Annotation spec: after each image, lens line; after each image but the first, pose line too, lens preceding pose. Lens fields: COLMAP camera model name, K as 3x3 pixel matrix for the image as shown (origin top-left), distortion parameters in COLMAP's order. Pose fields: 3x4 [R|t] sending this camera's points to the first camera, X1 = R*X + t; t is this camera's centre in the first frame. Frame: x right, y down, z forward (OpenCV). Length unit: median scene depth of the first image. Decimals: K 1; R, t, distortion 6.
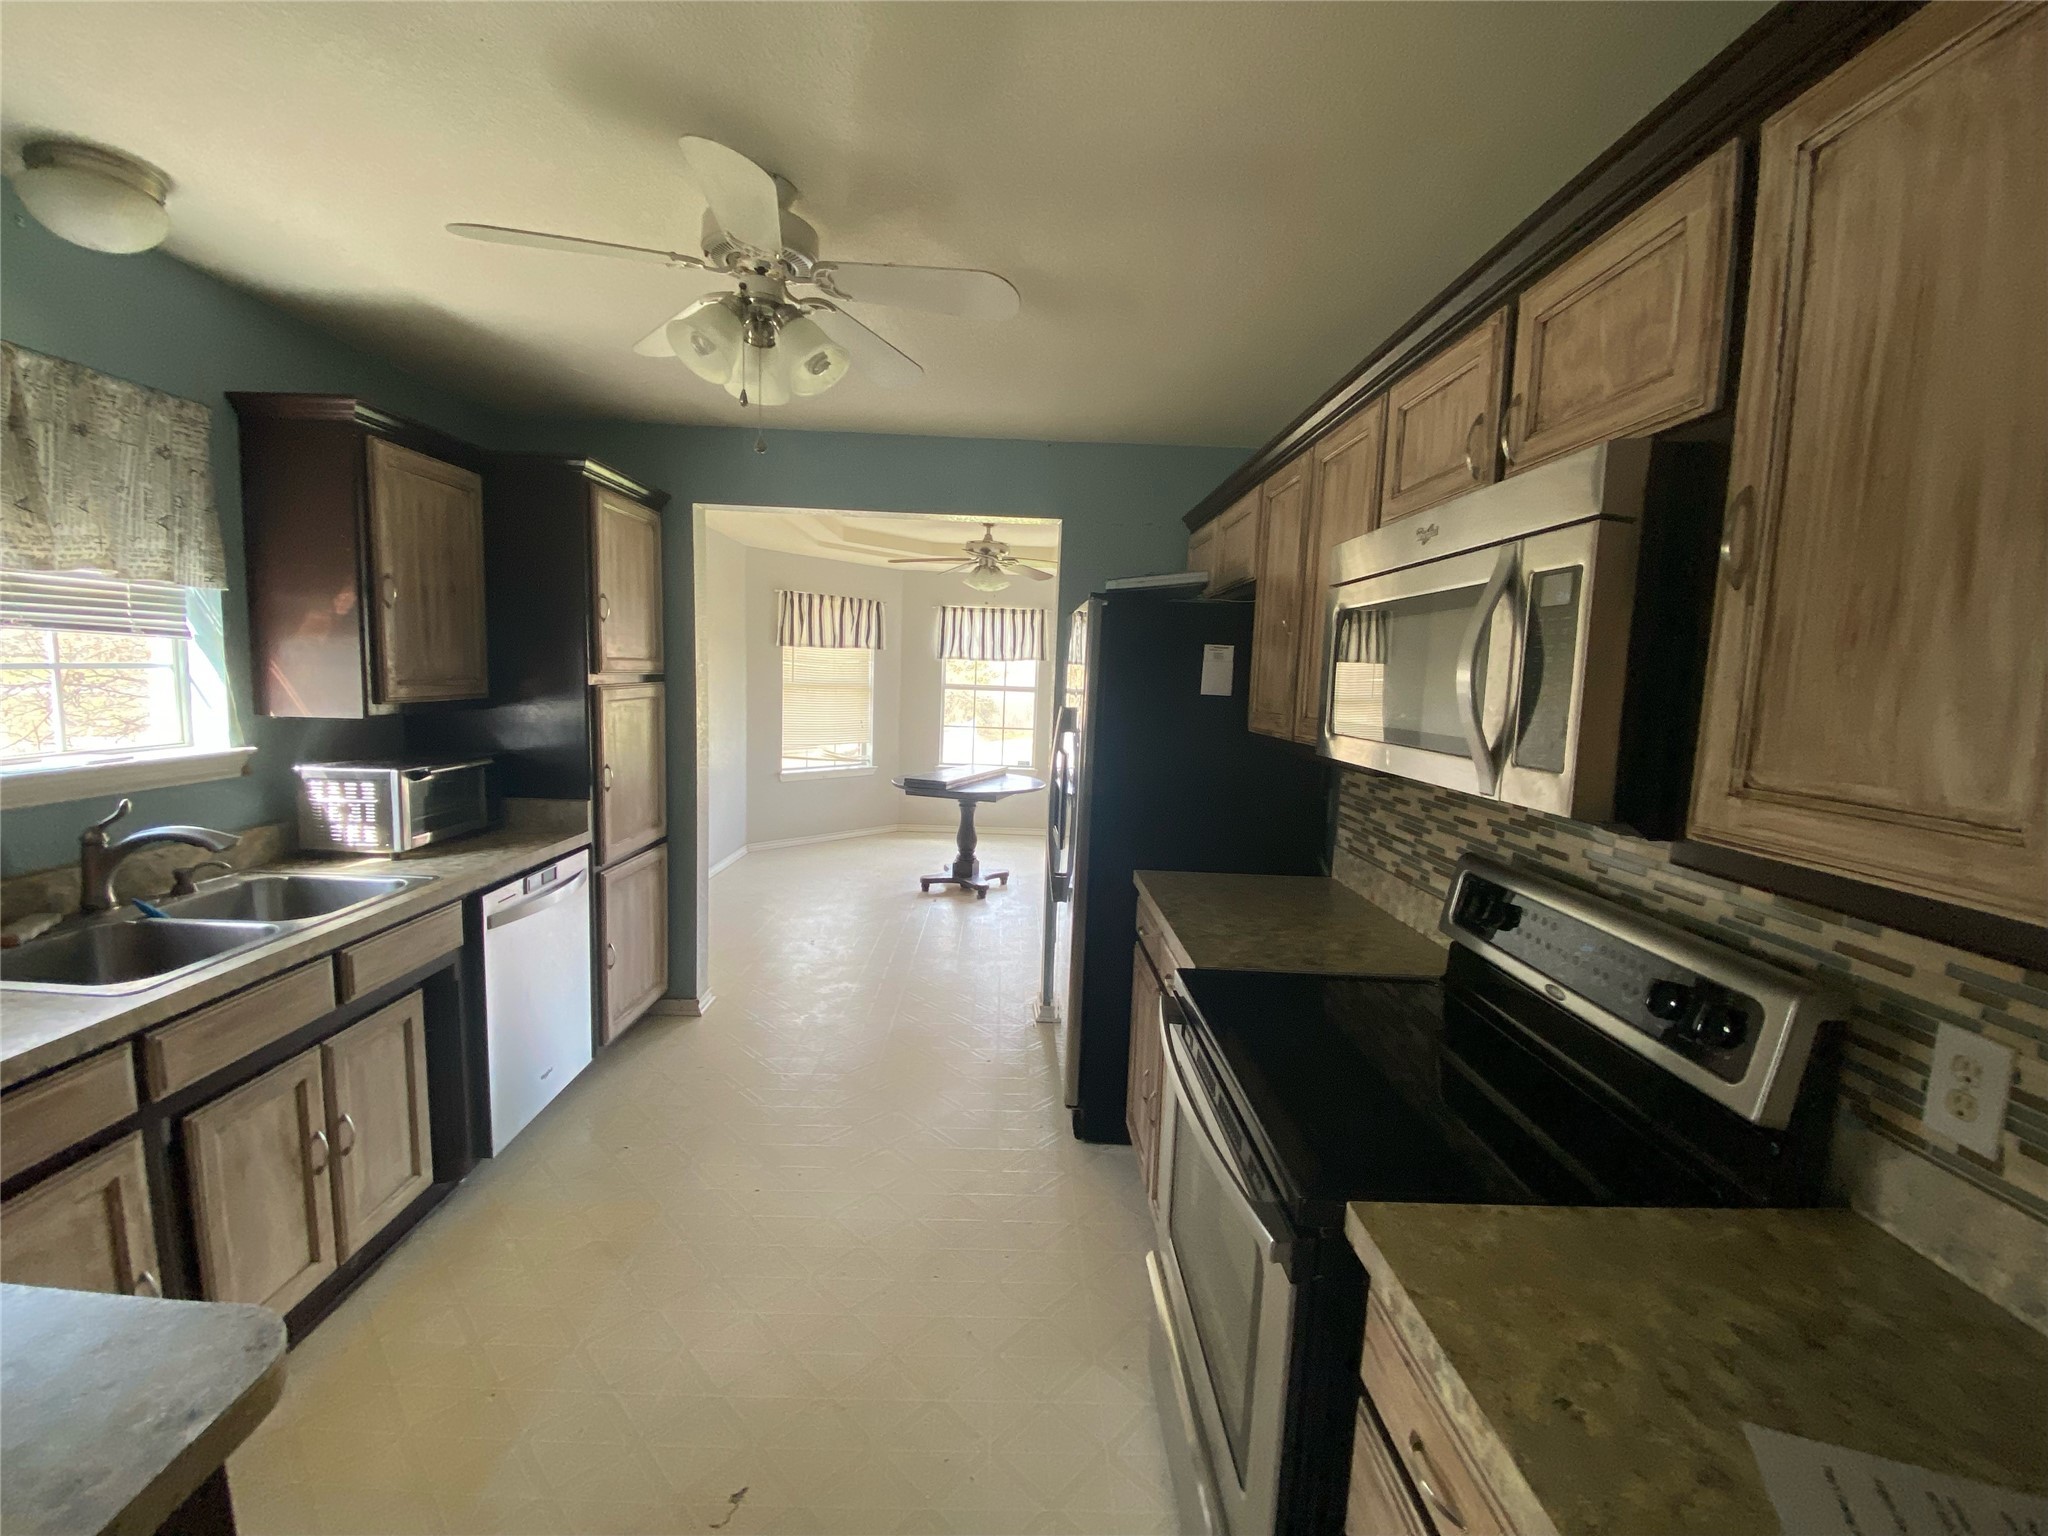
lens RADIAL K [[833.6, 0, 1021.0], [0, 833.6, 760.3], [0, 0, 1]] dist [0.052997, -0.034505]
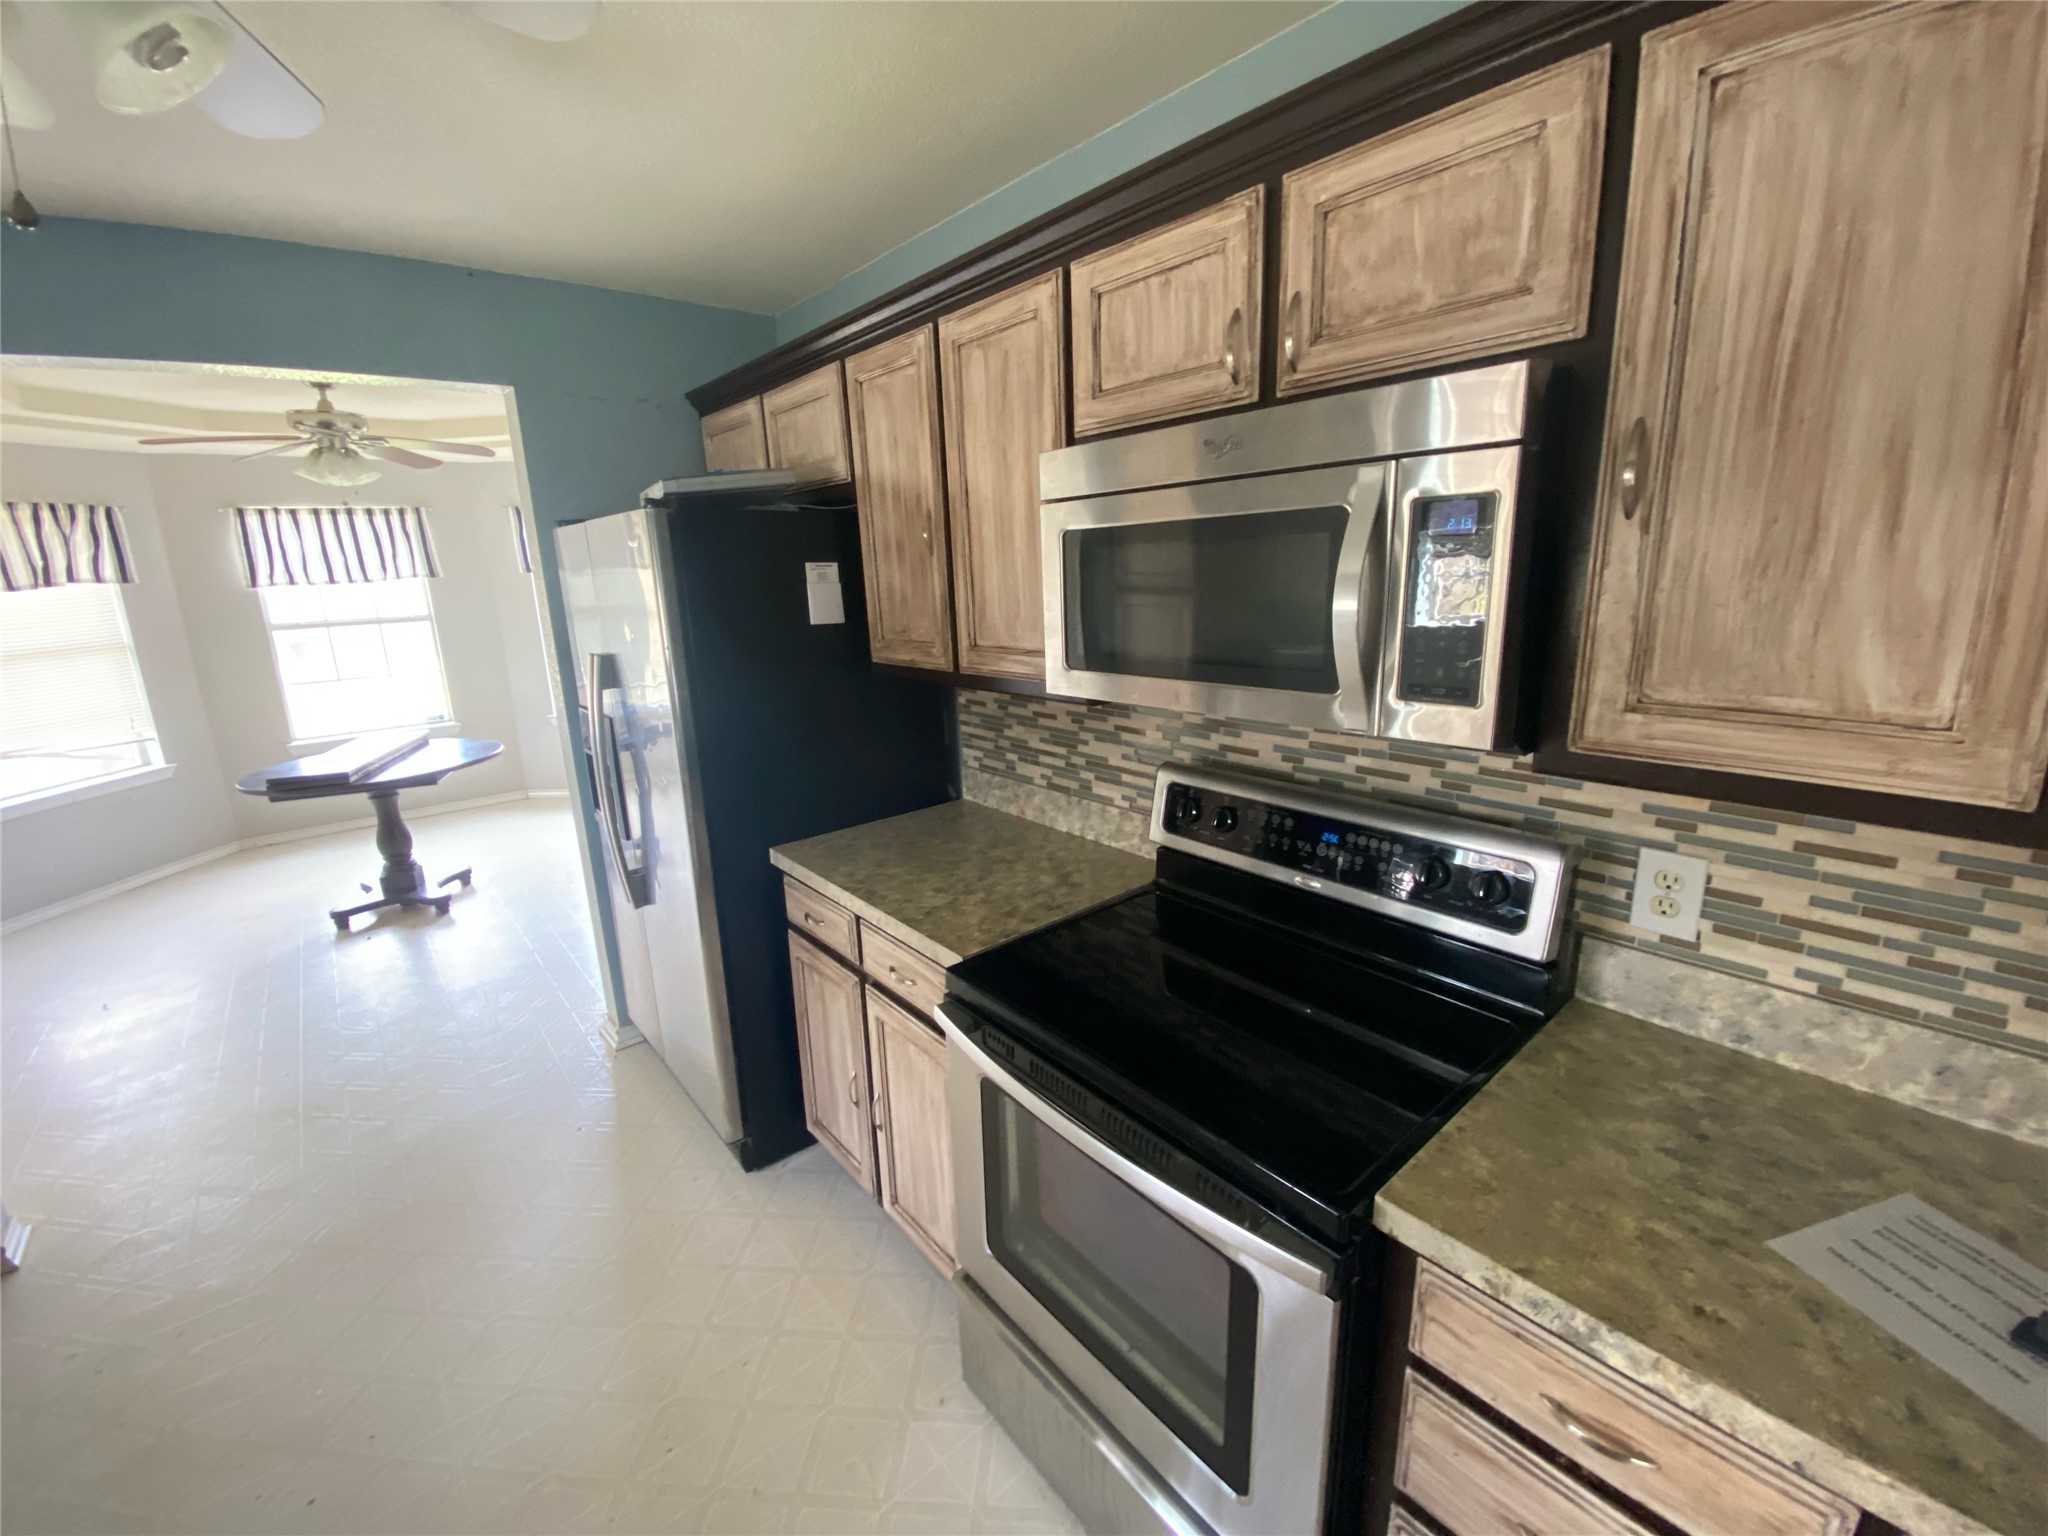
lens RADIAL K [[827.4, 0, 1026.9], [0, 827.4, 763.7], [0, 0, 1]] dist [0.052611, -0.037738]
pose [[0.770468, -0.211390, 0.601409, -0.389057], [0.129592, 0.975657, 0.176914, -0.166888], [-0.624167, -0.058369, 0.779108, 0.566475]]
